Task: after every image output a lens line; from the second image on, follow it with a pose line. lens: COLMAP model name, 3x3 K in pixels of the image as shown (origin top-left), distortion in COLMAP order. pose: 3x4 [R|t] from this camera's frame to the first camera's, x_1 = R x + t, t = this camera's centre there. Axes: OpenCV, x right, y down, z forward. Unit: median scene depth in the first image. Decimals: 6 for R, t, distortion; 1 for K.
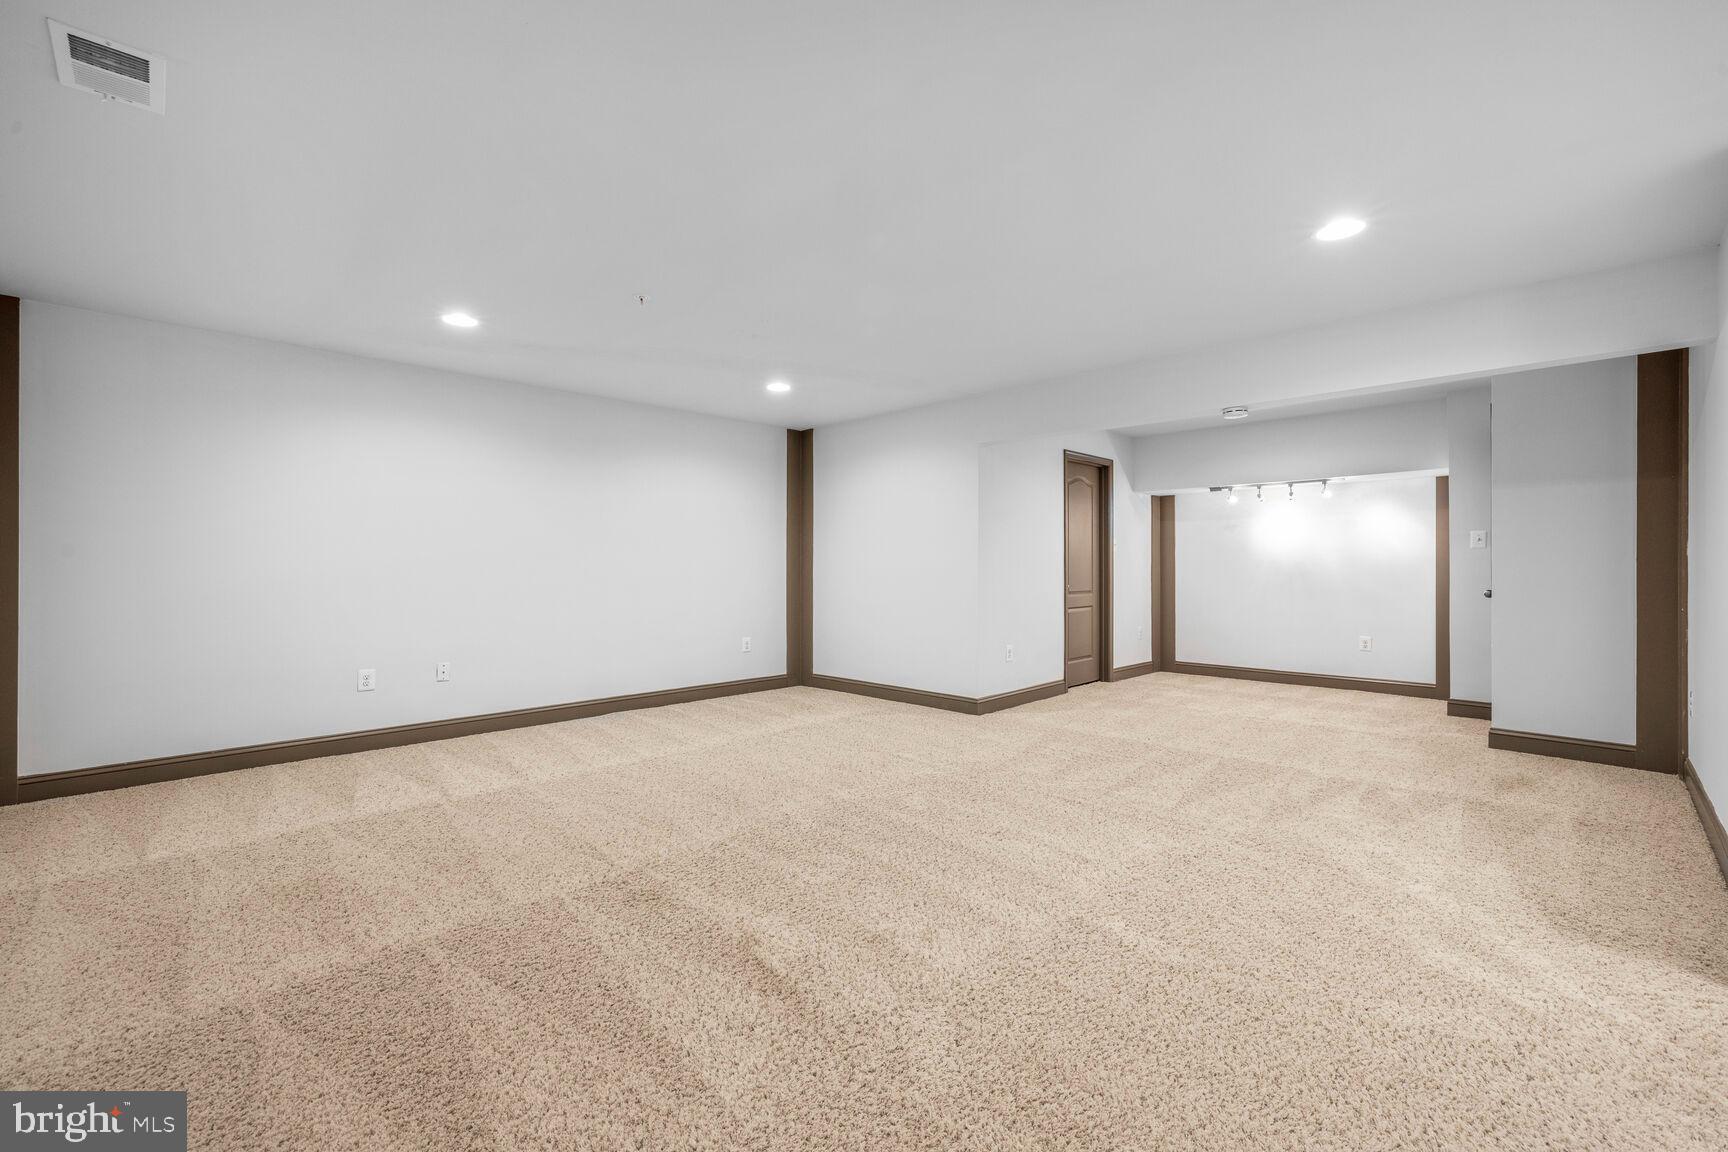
lens RADIAL K [[724.8, 0, 867.6], [0, 724.8, 567.3], [0, 0, 1]] dist [0.004344, -0.000254]
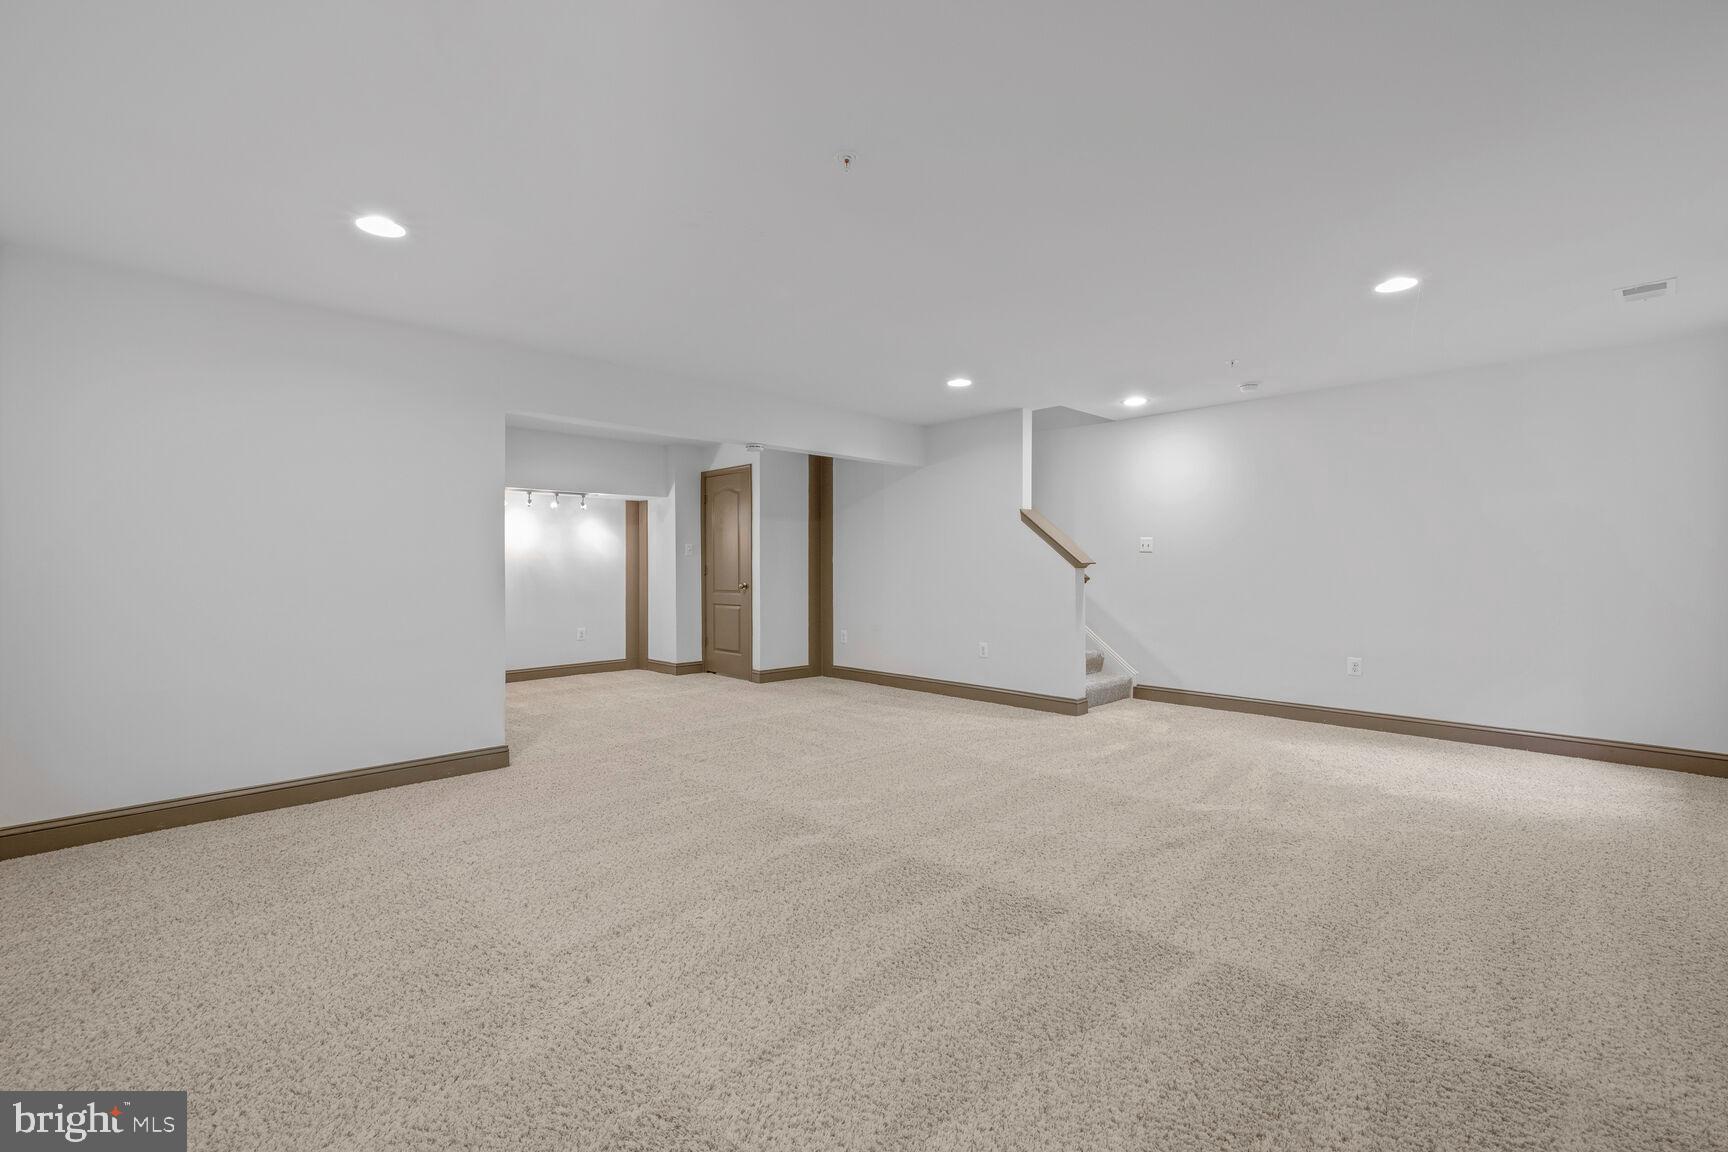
lens RADIAL K [[724.8, 0, 861.1], [0, 724.8, 573.1], [0, 0, 1]] dist [0.004344, -0.000254]
pose [[0.032356, -0.005339, 0.999462, -0.459597], [0.005047, 0.999974, 0.005178, 0.002019], [-0.999464, 0.004877, 0.032382, 0.474003]]
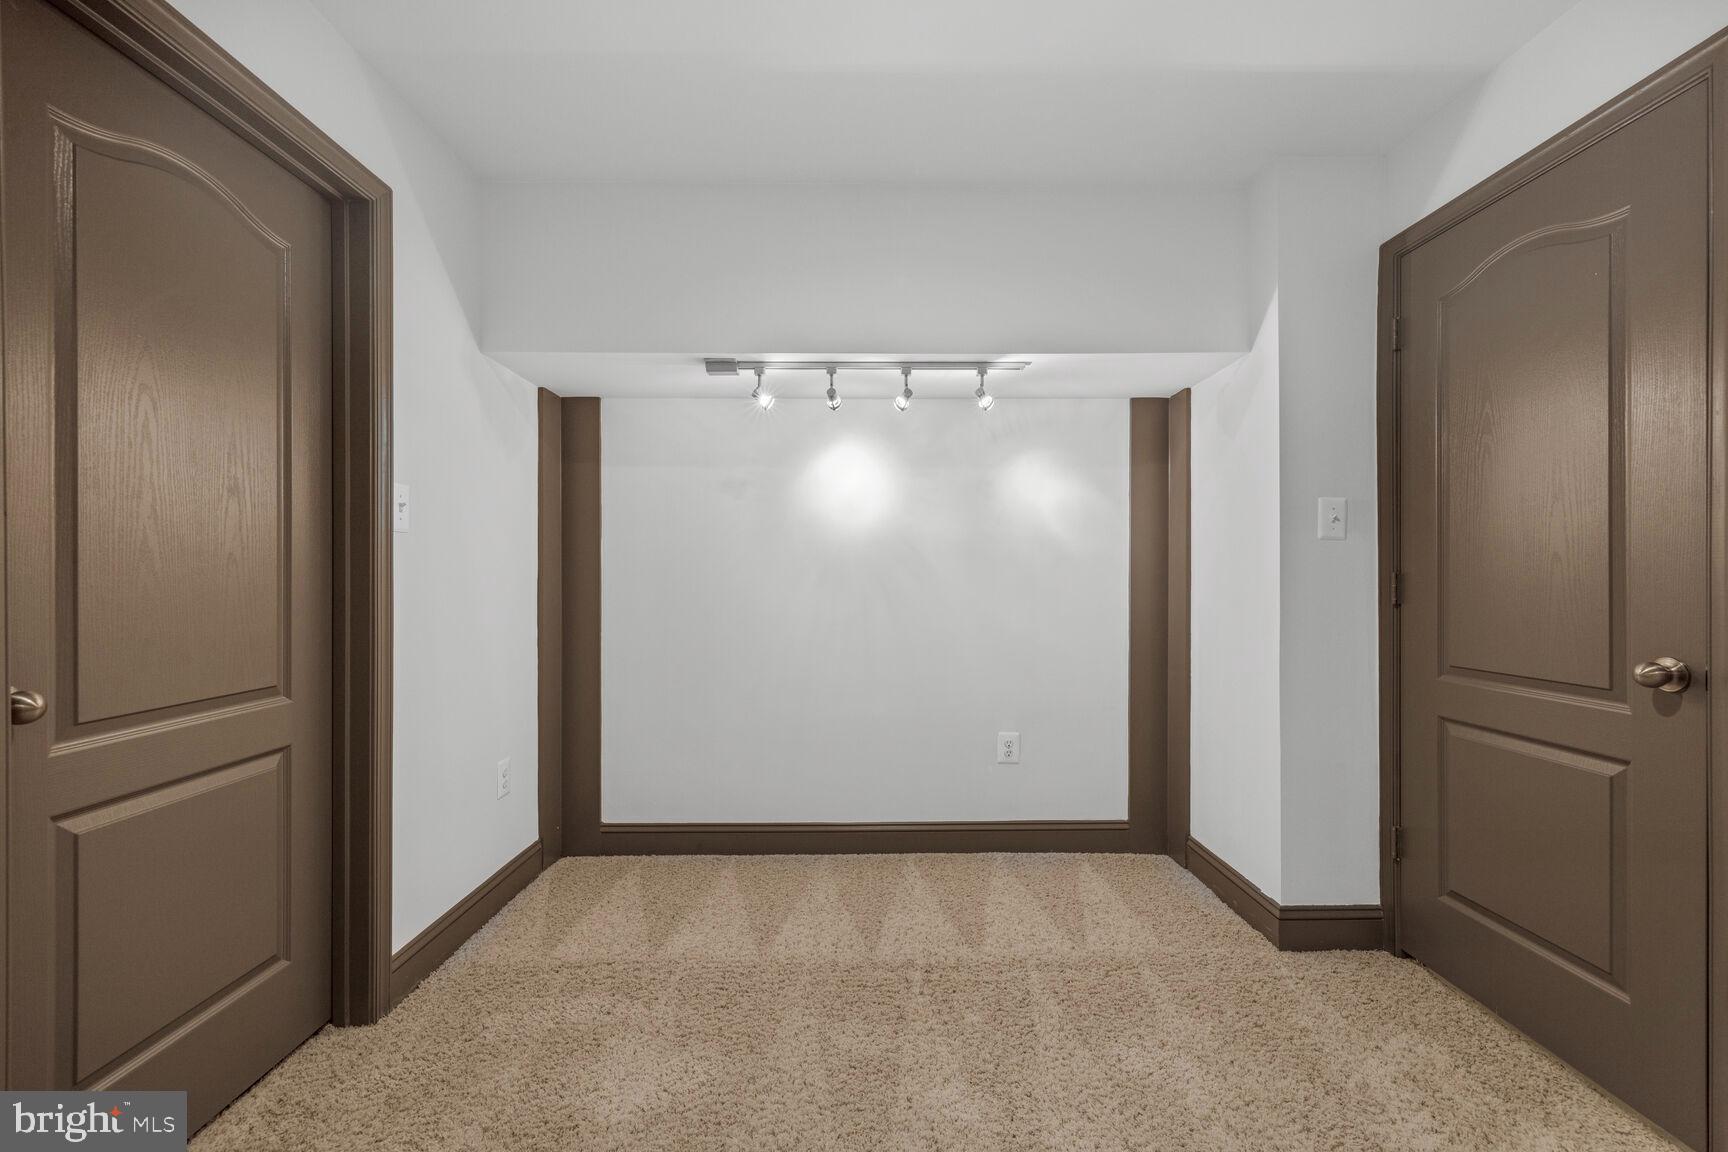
lens RADIAL K [[724.8, 0, 868.8], [0, 724.8, 575.0], [0, 0, 1]] dist [0.004344, -0.000254]
pose [[0.702603, 0.002999, 0.711576, 0.276426], [0.000723, 0.999988, -0.004928, -0.002689], [-0.711582, 0.003977, 0.702592, 0.695464]]
